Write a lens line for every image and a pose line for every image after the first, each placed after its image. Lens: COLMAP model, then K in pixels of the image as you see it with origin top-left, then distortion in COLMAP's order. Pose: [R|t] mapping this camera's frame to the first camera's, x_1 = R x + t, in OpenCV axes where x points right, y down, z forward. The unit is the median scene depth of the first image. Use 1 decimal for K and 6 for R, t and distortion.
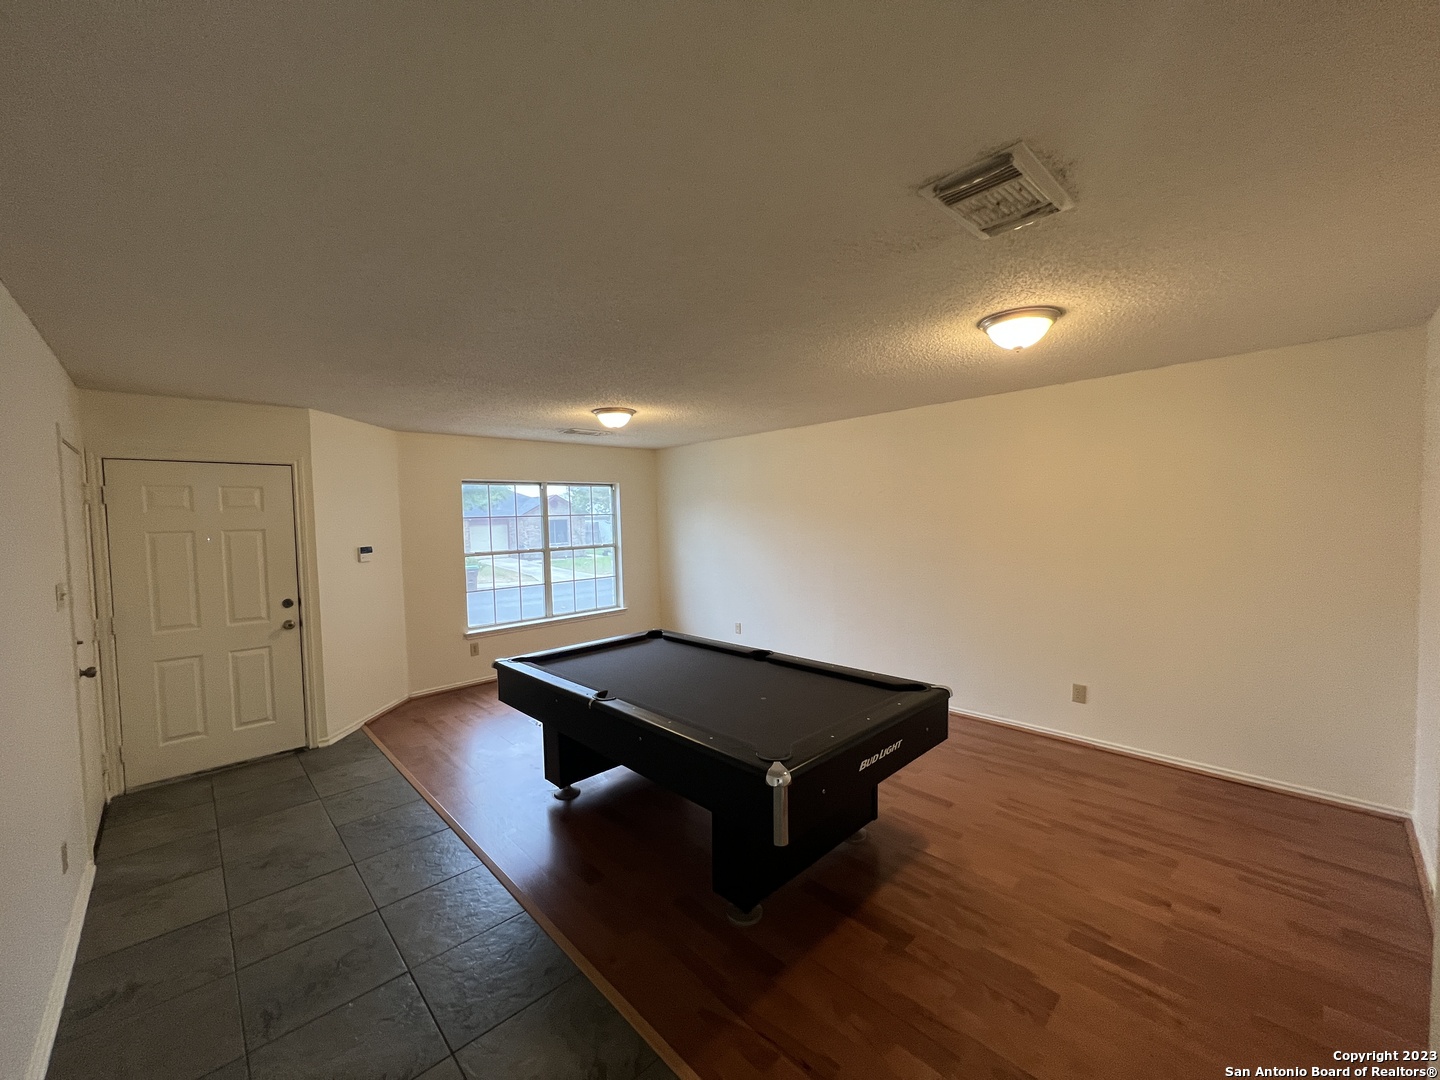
lens RADIAL K [[576.7, 0, 720.8], [0, 576.7, 538.2], [0, 0, 1]] dist [0.008749, -0.000193]
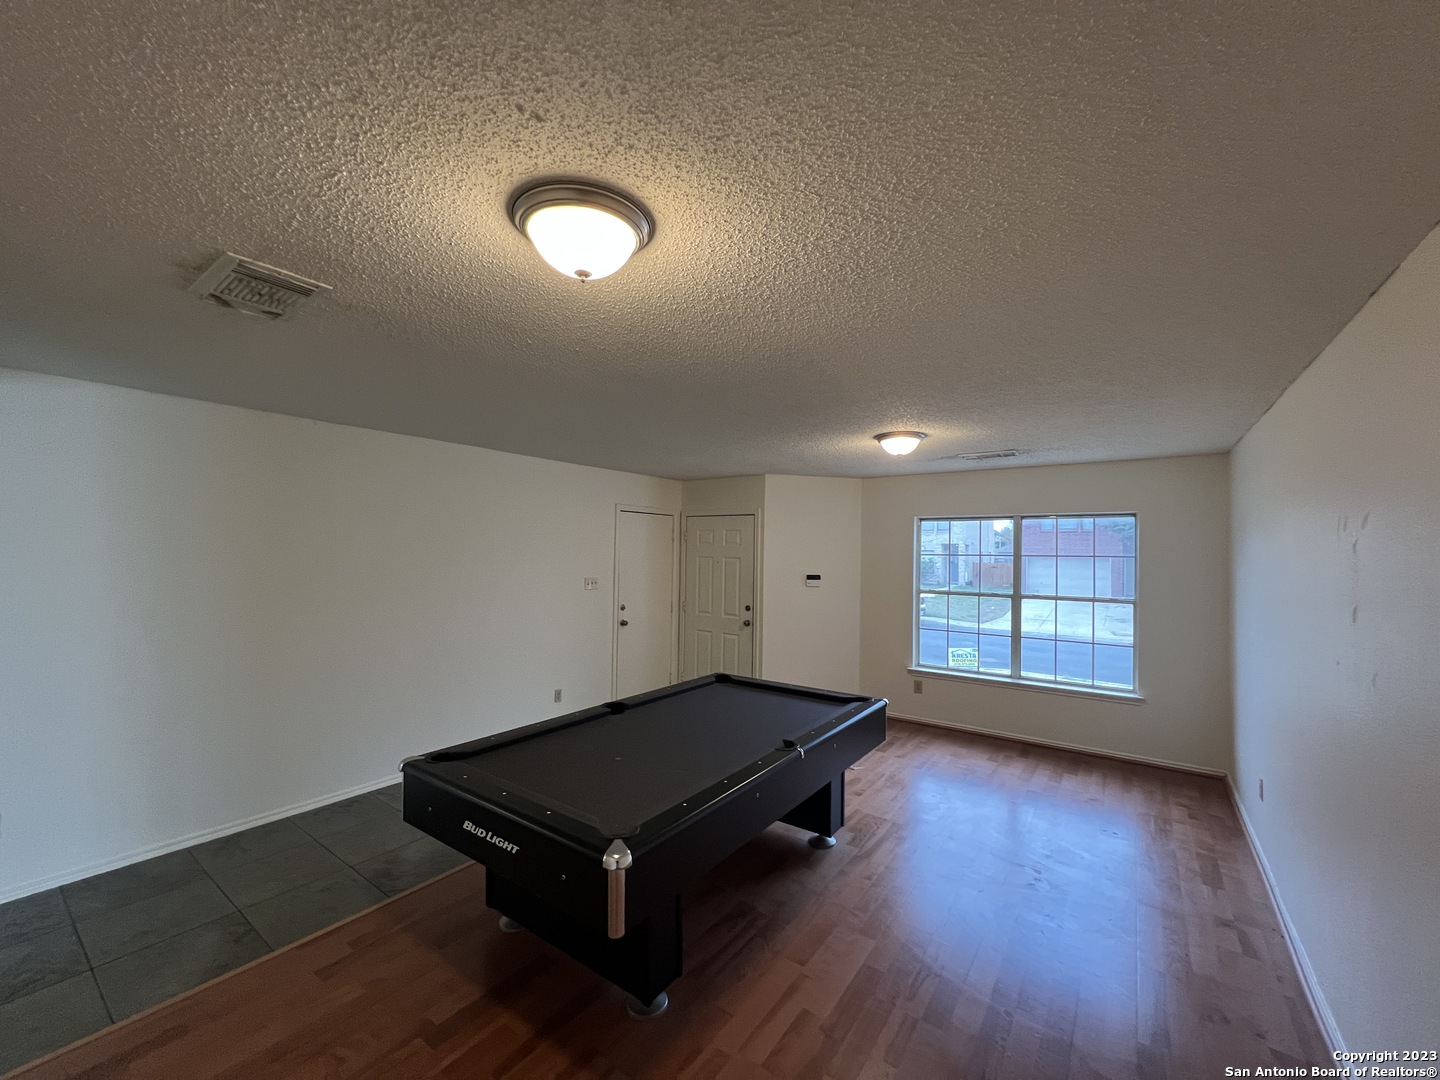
lens RADIAL K [[576.7, 0, 724.3], [0, 576.7, 538.8], [0, 0, 1]] dist [0.008749, -0.000193]
pose [[0.173786, 0.002112, -0.984781, 0.685517], [-0.056734, 0.998358, -0.007871, -0.049371], [0.983148, 0.057238, 0.173620, 0.671021]]
